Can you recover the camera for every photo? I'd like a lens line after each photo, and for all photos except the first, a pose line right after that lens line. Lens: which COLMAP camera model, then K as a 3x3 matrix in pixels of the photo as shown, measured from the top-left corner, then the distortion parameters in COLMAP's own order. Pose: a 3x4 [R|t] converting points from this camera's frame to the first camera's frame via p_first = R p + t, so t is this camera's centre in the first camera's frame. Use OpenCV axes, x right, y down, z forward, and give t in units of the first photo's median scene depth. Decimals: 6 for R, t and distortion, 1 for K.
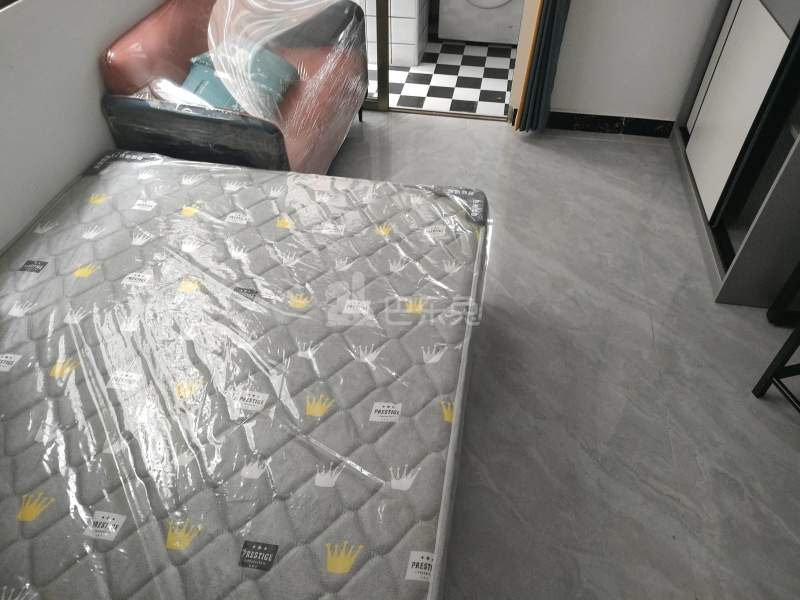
lens RADIAL K [[588.3, 0, 400.0], [0, 588.3, 300.0], [0, 0, 1]] dist [0.084671, -0.112180]
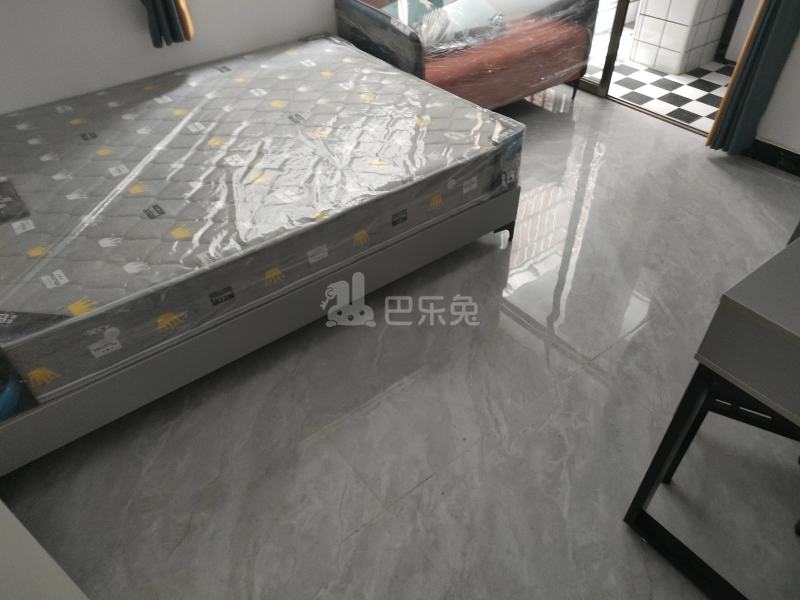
lens RADIAL K [[588.3, 0, 400.0], [0, 588.3, 300.0], [0, 0, 1]] dist [0.084671, -0.112180]
pose [[0.747370, 0.434543, -0.502603, 0.464551], [-0.457039, 0.885299, 0.085799, 0.079537], [0.482237, 0.165585, 0.860249, -0.007592]]
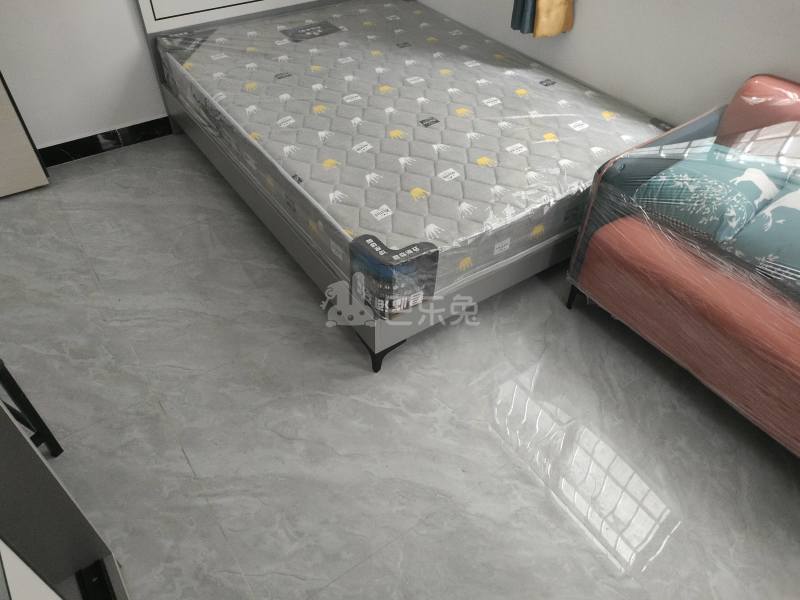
lens RADIAL K [[588.3, 0, 400.0], [0, 588.3, 300.0], [0, 0, 1]] dist [0.084671, -0.112180]
pose [[-0.704936, 0.483798, -0.518657, 0.415642], [-0.511368, 0.160054, 0.844326, -0.631568], [0.491496, 0.860420, 0.134571, 0.658268]]
